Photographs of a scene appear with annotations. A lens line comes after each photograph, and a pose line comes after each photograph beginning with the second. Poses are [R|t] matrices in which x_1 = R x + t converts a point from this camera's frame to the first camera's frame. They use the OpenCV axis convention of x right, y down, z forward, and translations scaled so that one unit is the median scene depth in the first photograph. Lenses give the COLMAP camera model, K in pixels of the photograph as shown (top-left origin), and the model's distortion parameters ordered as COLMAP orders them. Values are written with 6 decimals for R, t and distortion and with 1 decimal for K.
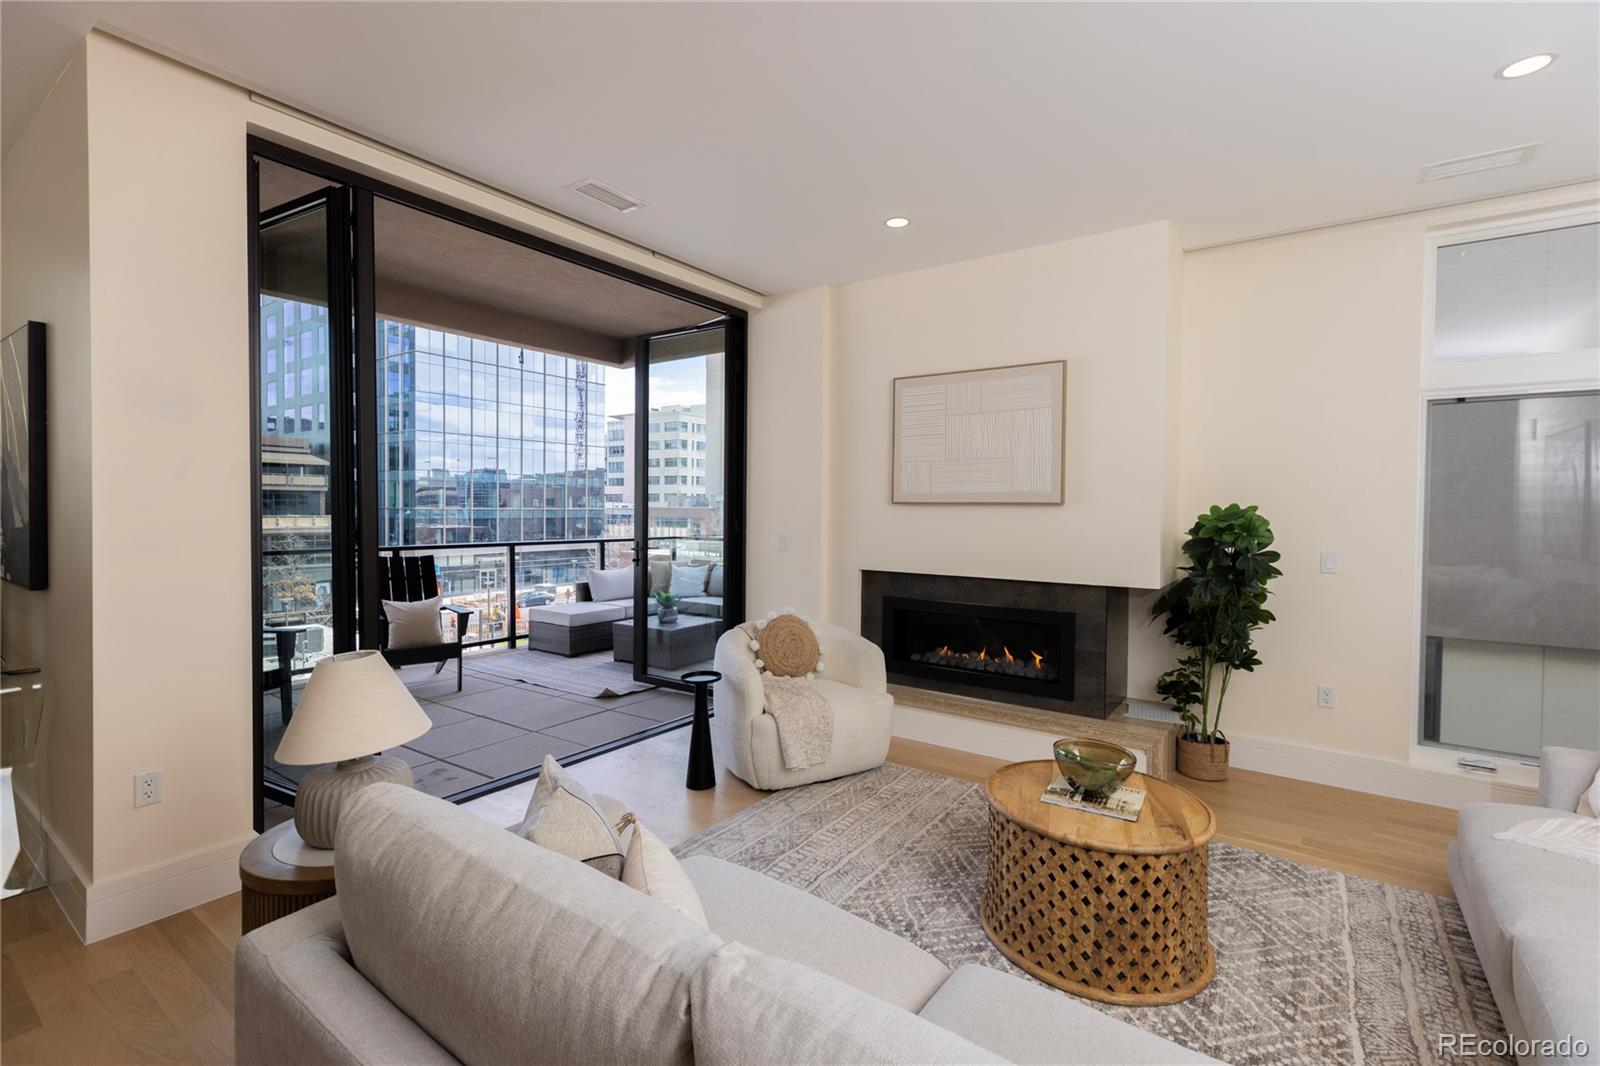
lens RADIAL K [[718.1, 0, 796.4], [0, 718.1, 519.8], [0, 0, 1]] dist [0.004378, -0.000650]
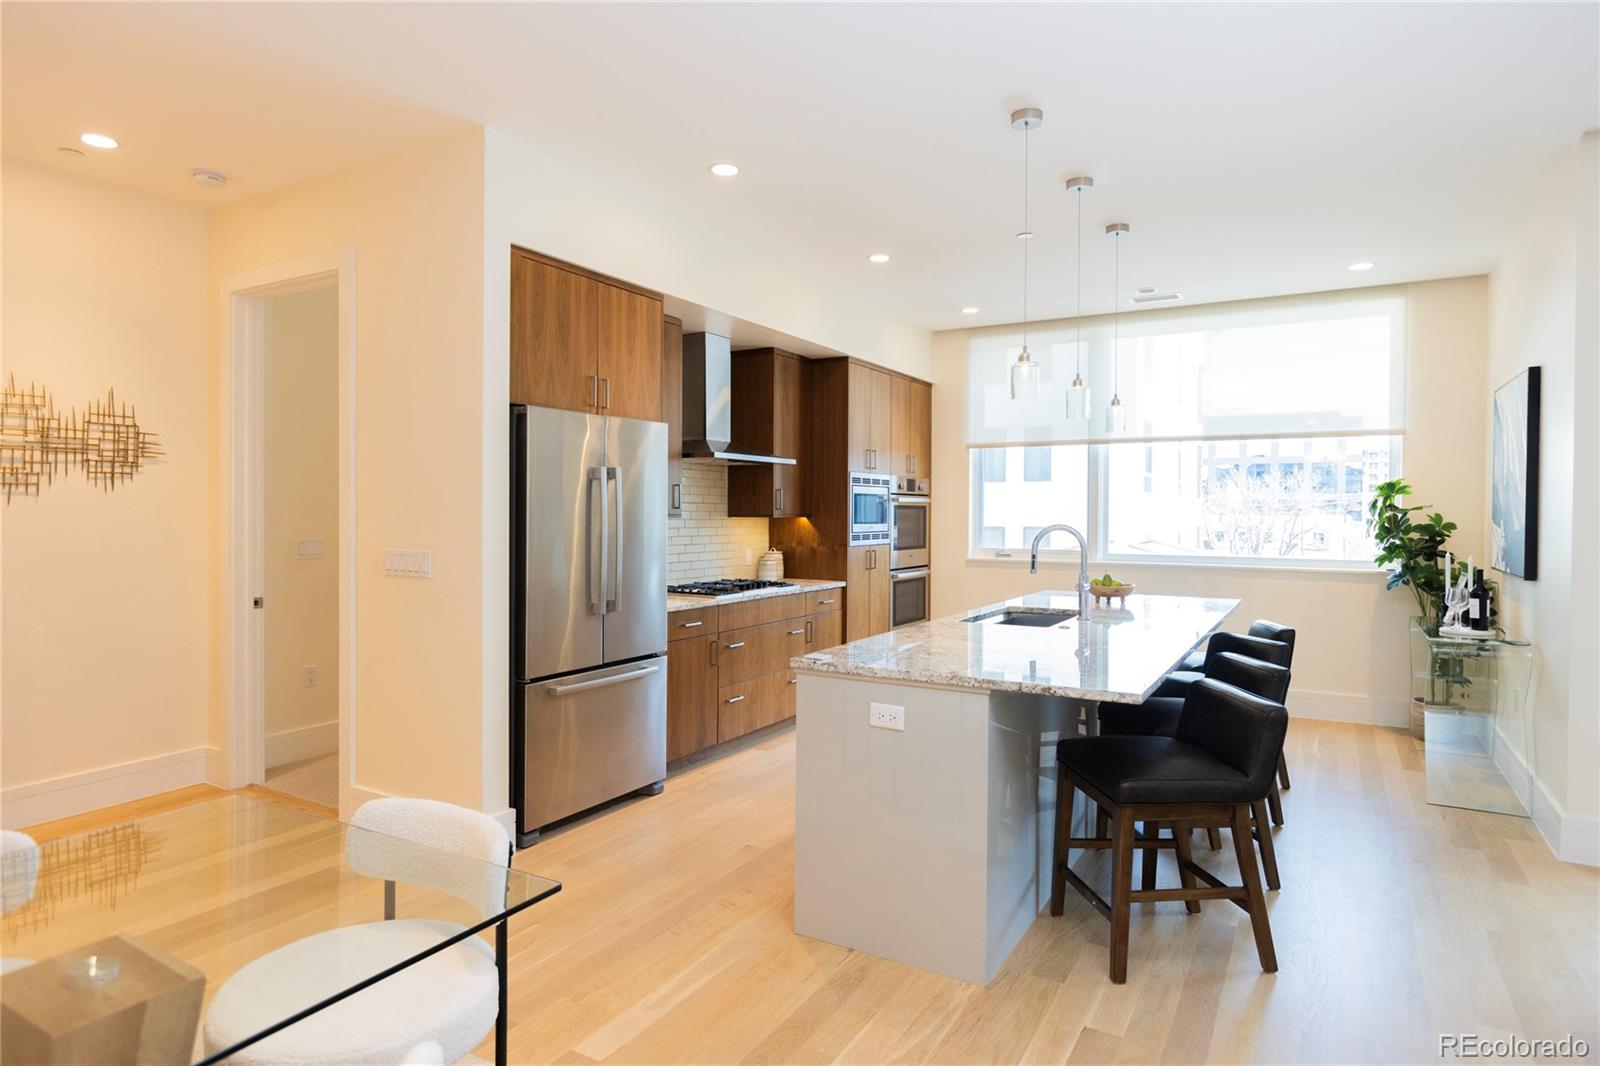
lens RADIAL K [[901.1, 0, 790.3], [0, 901.1, 523.4], [0, 0, 1]] dist [0.001221, -0.002799]
pose [[0.081461, 0.004494, -0.996666, 0.325899], [-0.022708, 0.999739, 0.002652, 0.019933], [0.996418, 0.022416, 0.081542, -0.332954]]
